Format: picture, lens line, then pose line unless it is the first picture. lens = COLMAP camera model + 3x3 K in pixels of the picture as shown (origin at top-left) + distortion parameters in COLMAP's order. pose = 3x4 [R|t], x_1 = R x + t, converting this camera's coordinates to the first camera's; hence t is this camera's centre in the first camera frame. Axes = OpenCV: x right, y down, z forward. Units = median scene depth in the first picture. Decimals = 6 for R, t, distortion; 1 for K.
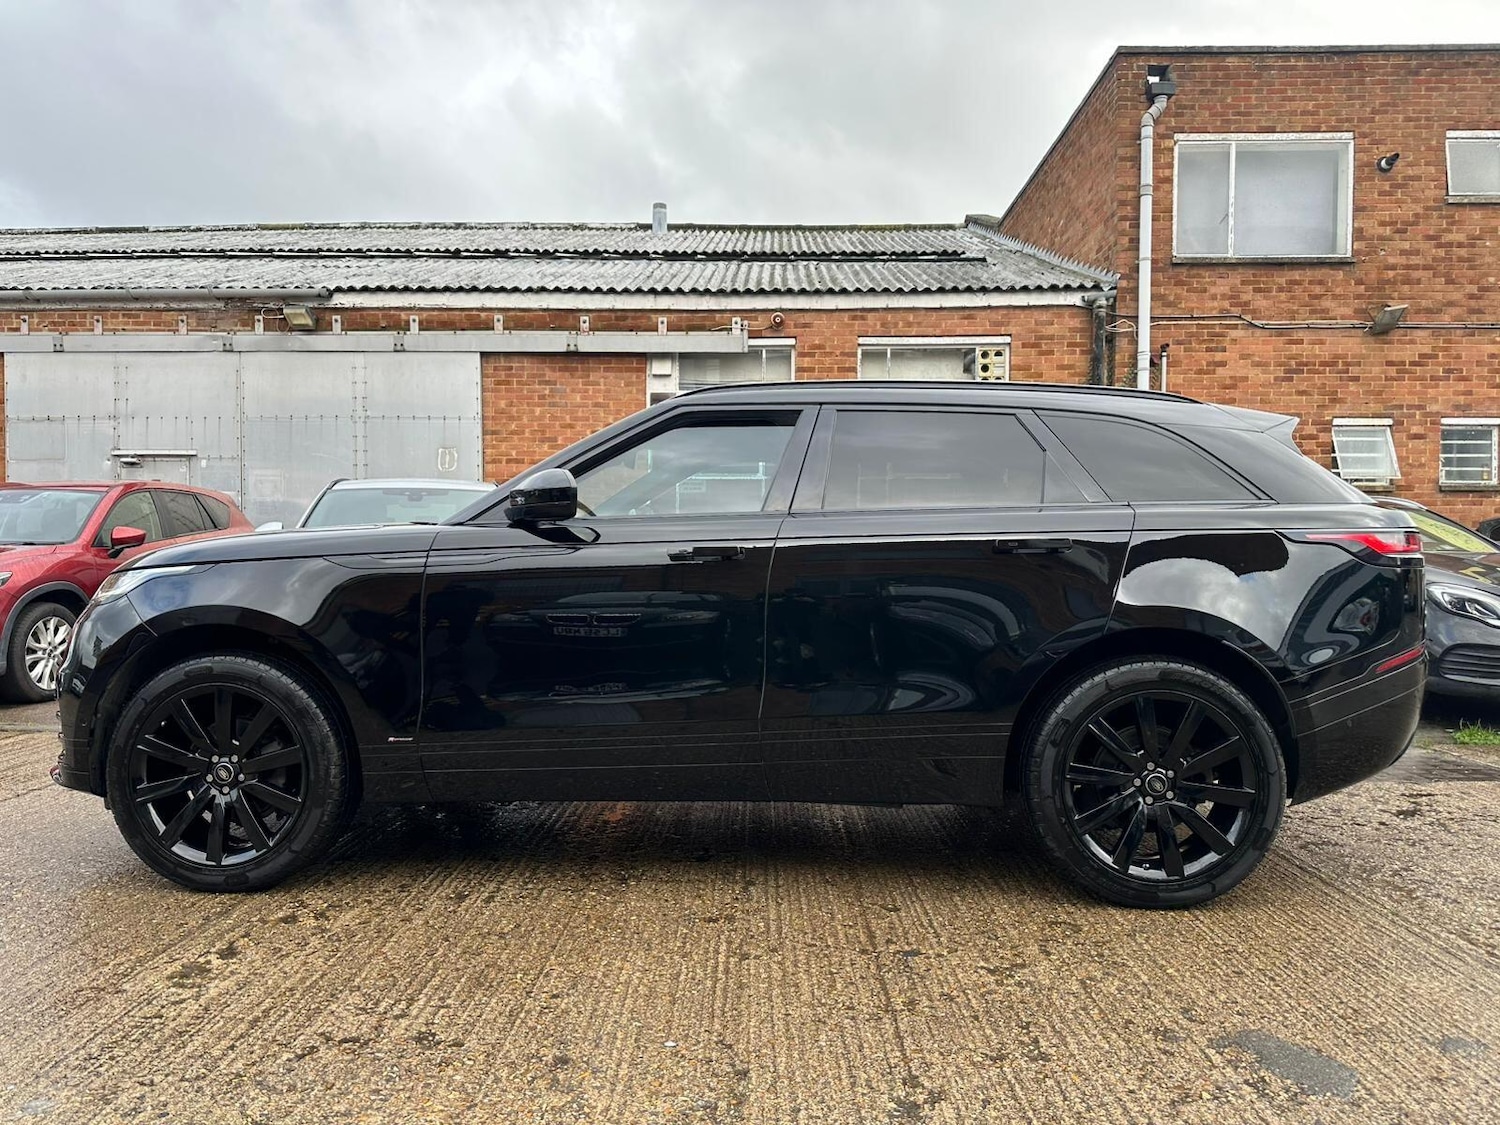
lens RADIAL K [[1052.5, 0, 749.4], [0, 1052.5, 577.0], [0, 0, 1]] dist [0.049896, -0.068855]
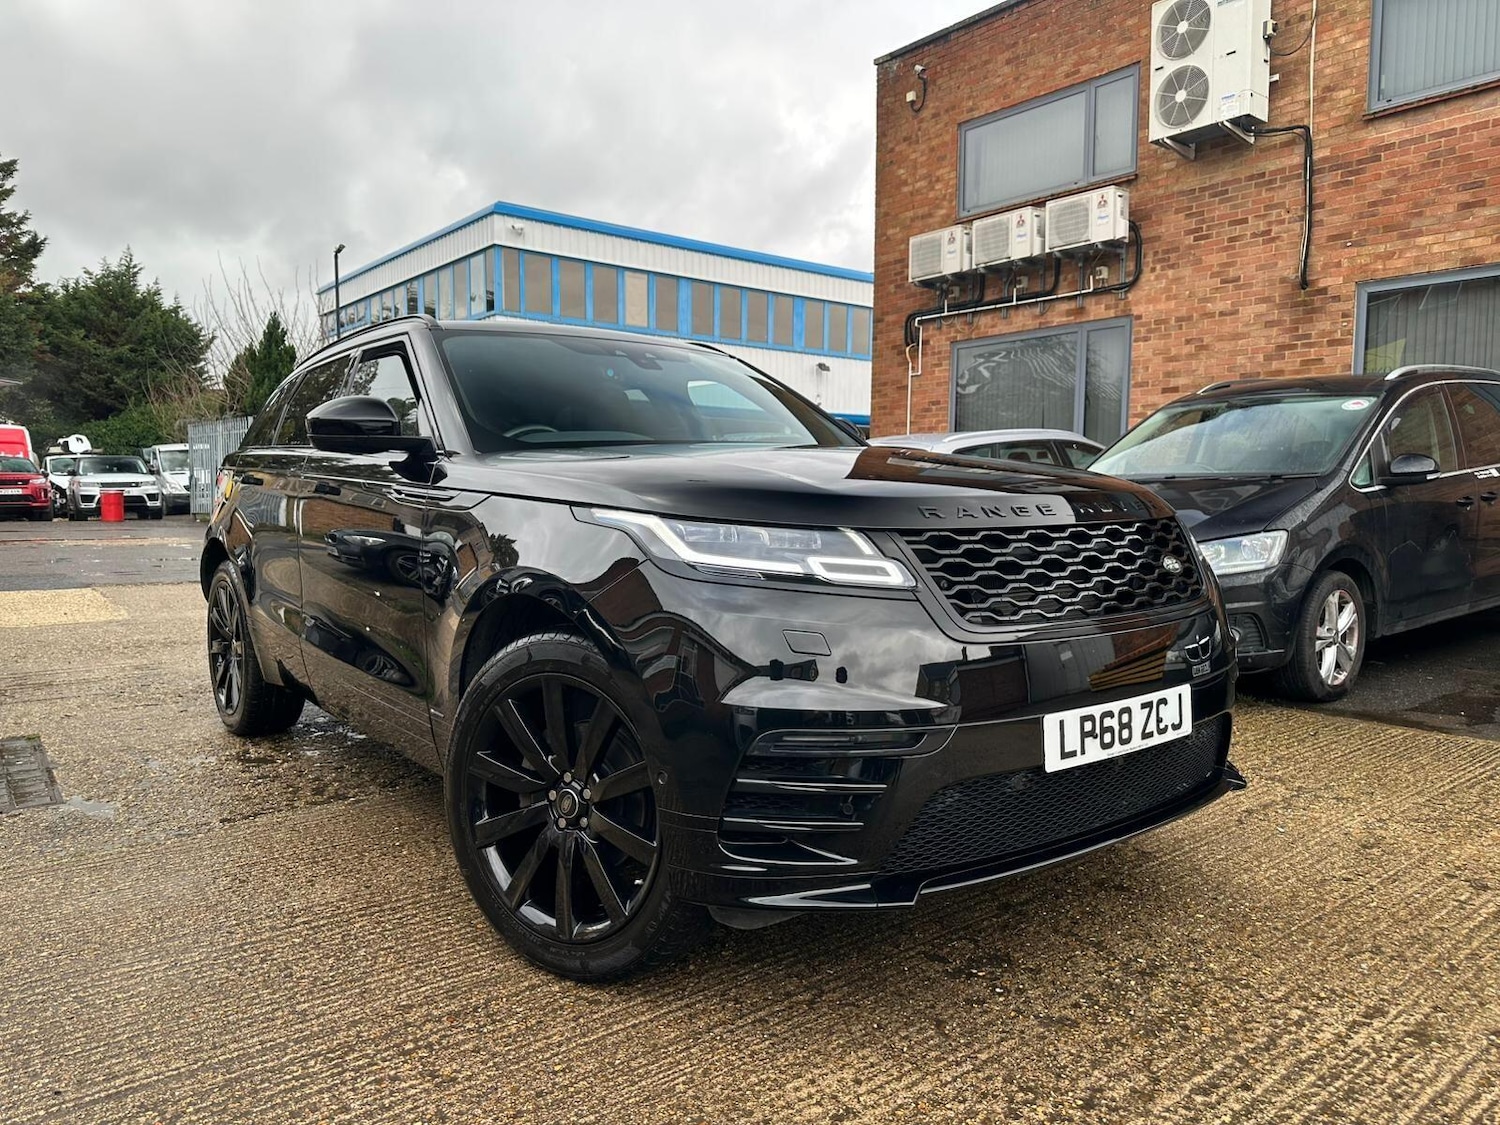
lens RADIAL K [[1067.7, 0, 746.7], [0, 1067.7, 572.2], [0, 0, 1]] dist [0.007457, -0.009645]
pose [[-0.634187, -0.063549, 0.770564, -0.146976], [0.014770, 0.995439, 0.094250, -0.010531], [-0.773039, 0.071154, -0.630356, 0.507259]]
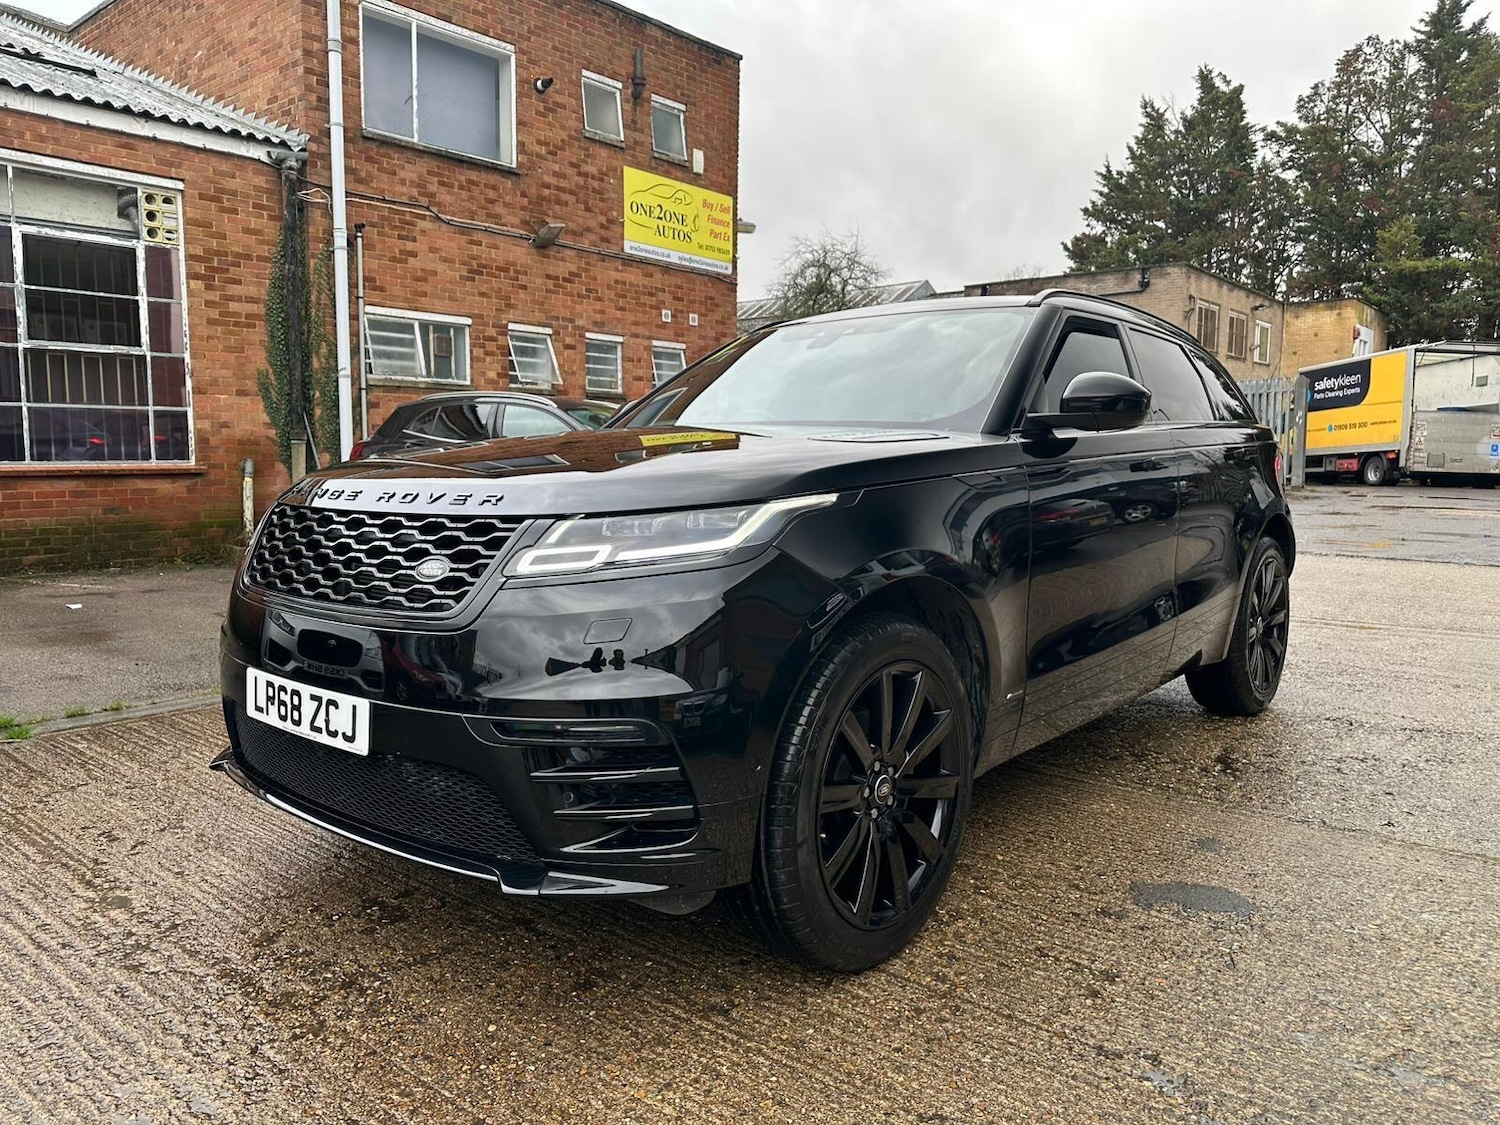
lens RADIAL K [[1065.2, 0, 752.2], [0, 1065.2, 558.0], [0, 0, 1]] dist [0.017984, -0.020788]
pose [[0.627181, -0.079527, 0.774803, -0.142085], [0.013053, 0.995707, 0.091634, -0.008896], [-0.778764, -0.047357, 0.625527, 0.131094]]
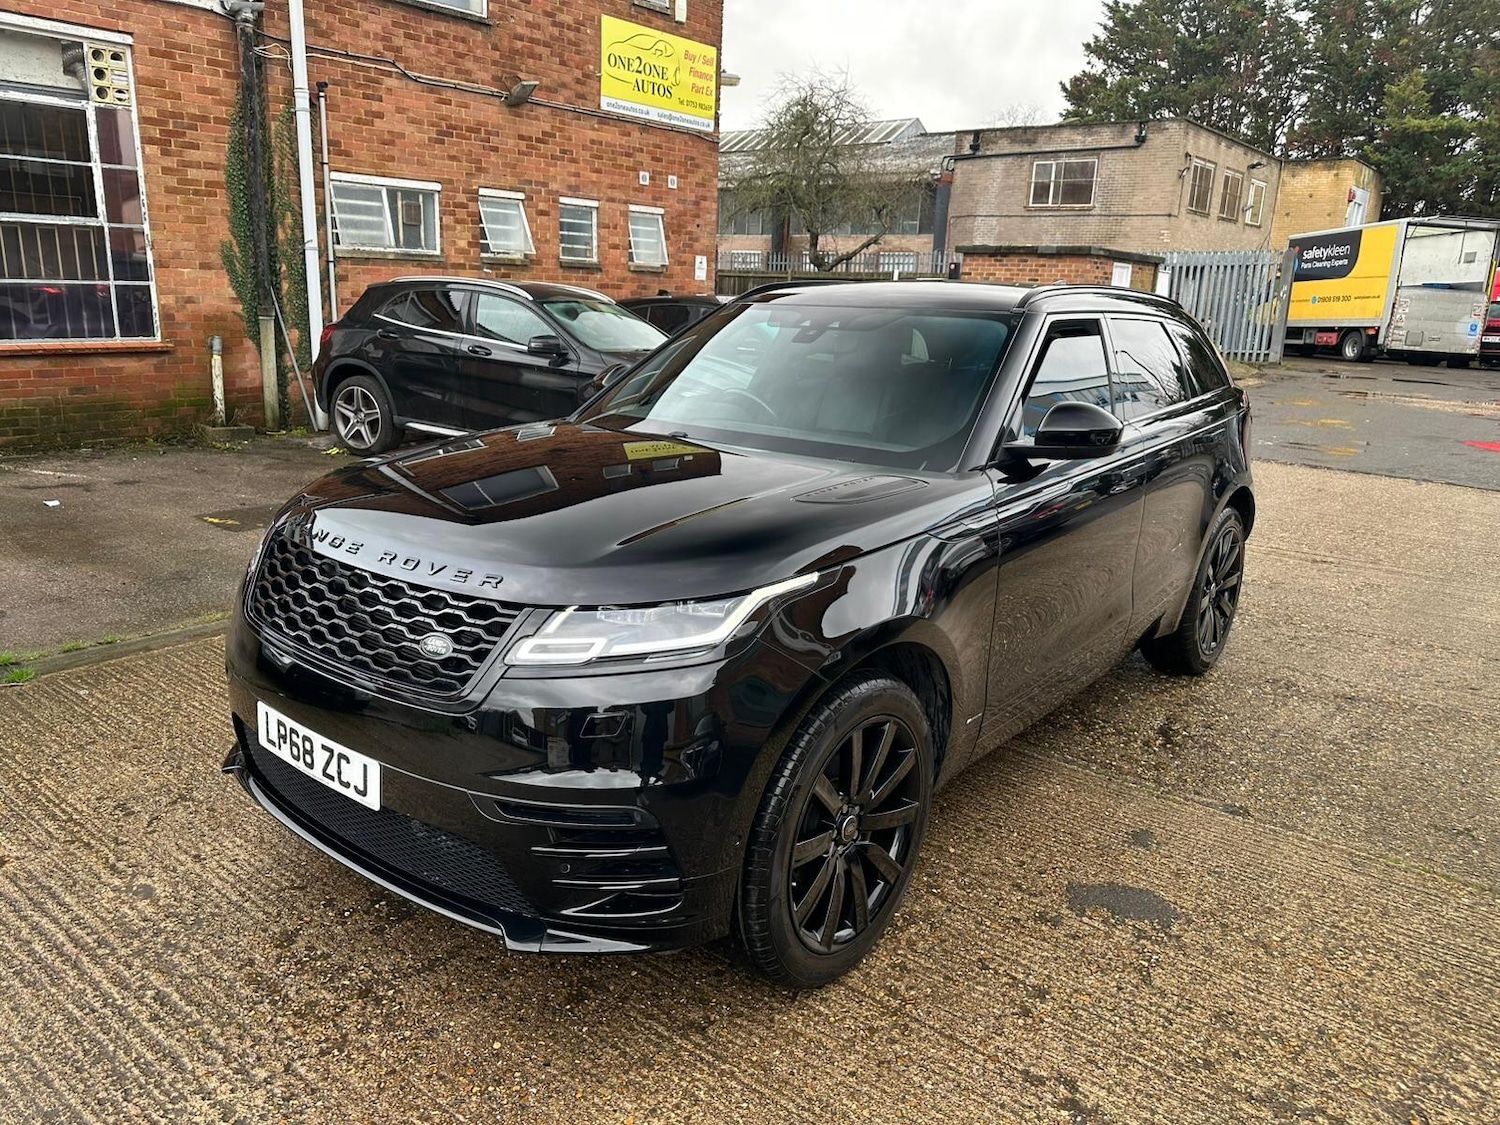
lens RADIAL K [[1066.4, 0, 751.0], [0, 1066.4, 563.1], [0, 0, 1]] dist [0.013277, -0.014978]
pose [[0.610922, -0.183850, 0.770048, -0.147344], [-0.017631, 0.969262, 0.245400, -0.056649], [-0.791495, -0.163497, 0.588902, 0.130315]]
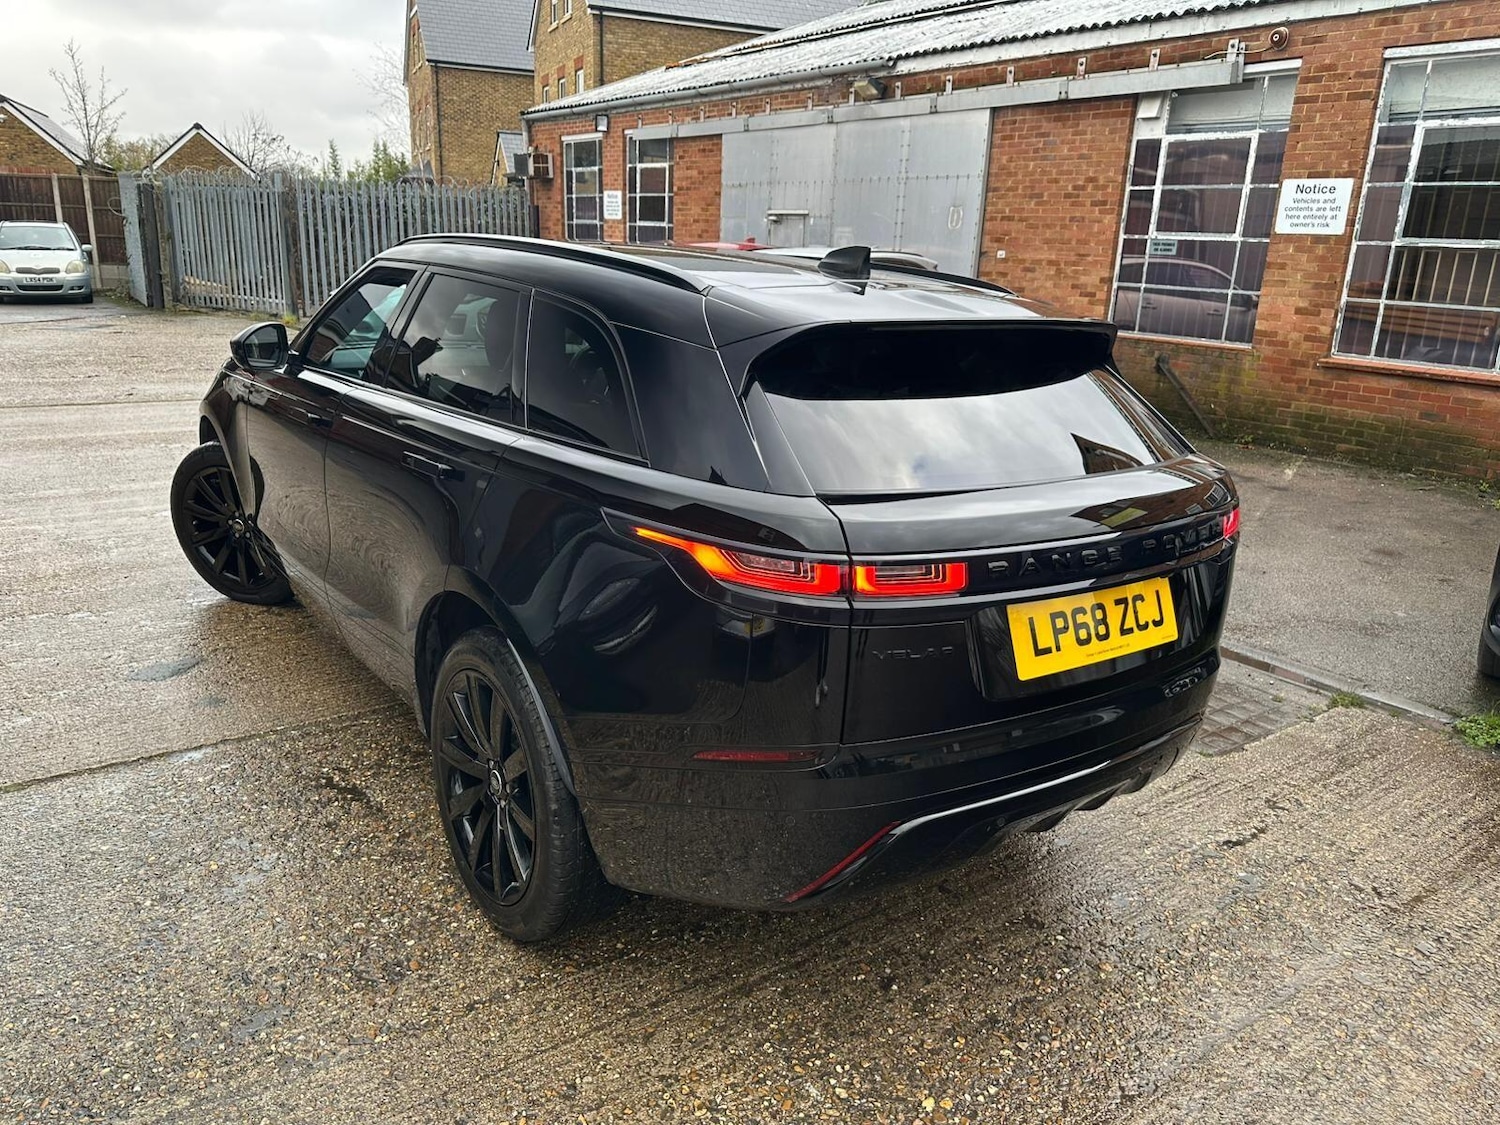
lens RADIAL K [[1063.3, 0, 743.4], [0, 1063.3, 555.6], [0, 0, 1]] dist [0.022482, -0.028453]
pose [[0.598231, 0.247607, -0.762109, 0.507738], [-0.067330, 0.963232, 0.260099, -0.047563], [0.798490, -0.104287, 0.592907, 0.150385]]
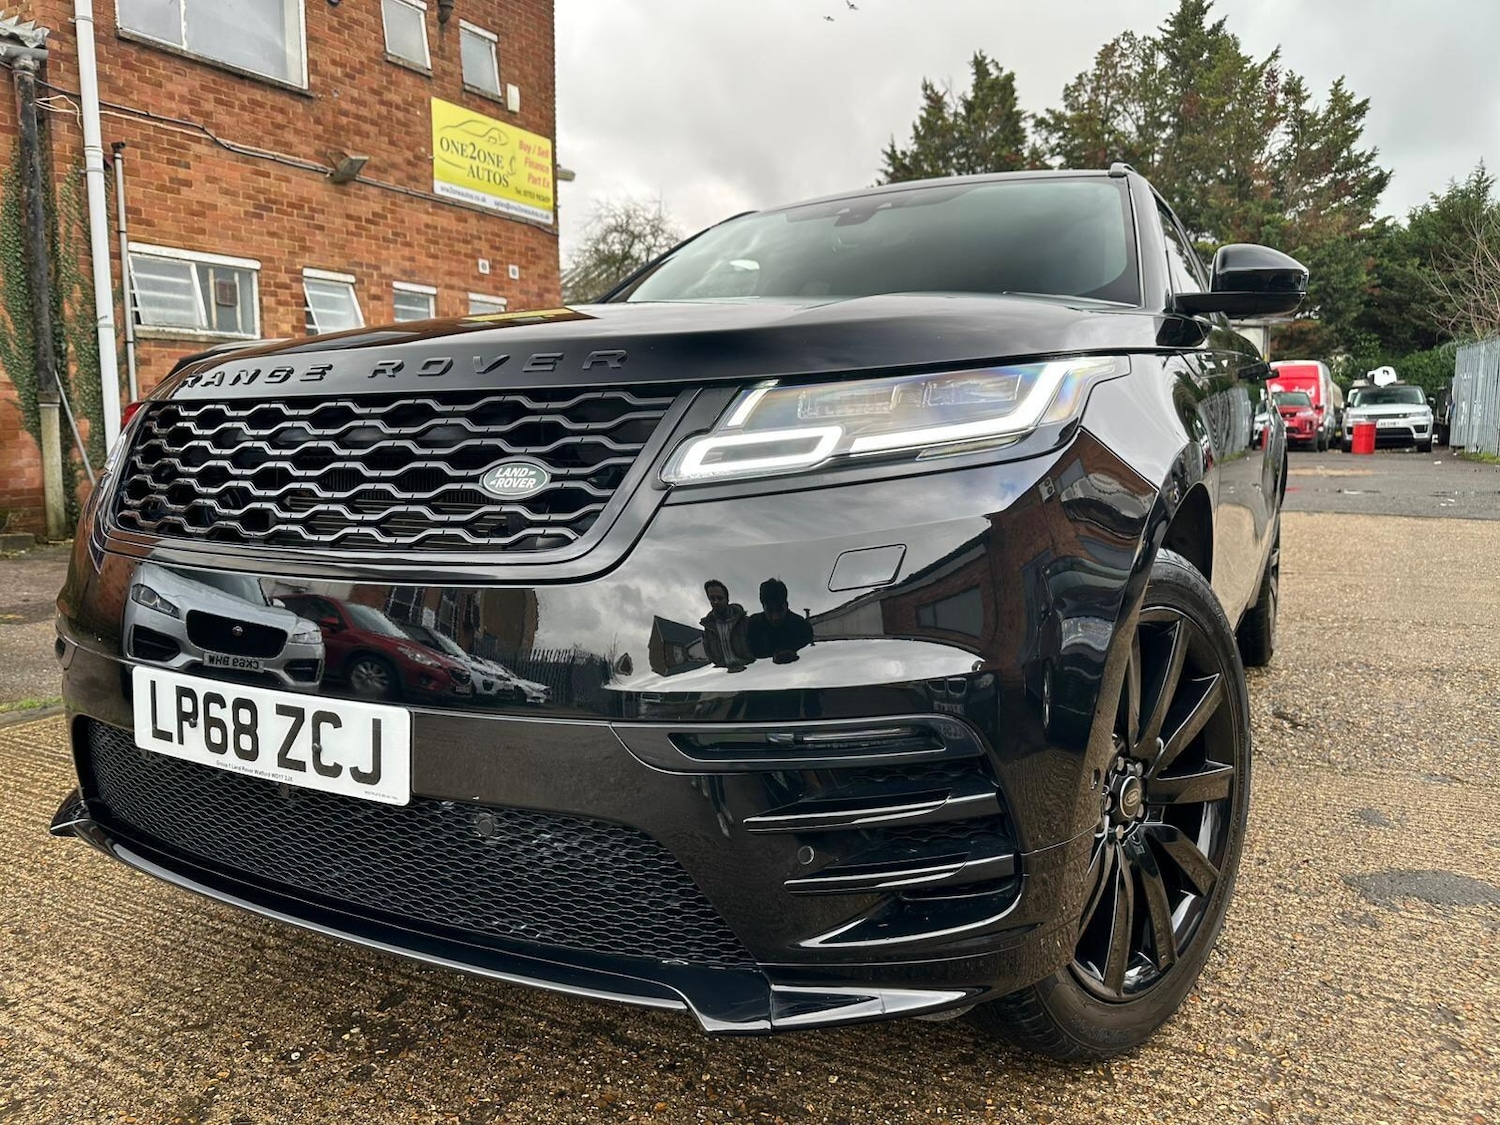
lens RADIAL K [[1073.4, 0, 754.2], [0, 1073.4, 558.2], [0, 0, 1]] dist [-0.004898, -0.002437]
pose [[0.457855, -0.112377, 0.881896, -0.117890], [0.027806, 0.993304, 0.112137, 0.006832], [-0.888592, -0.026820, 0.457914, 0.222637]]
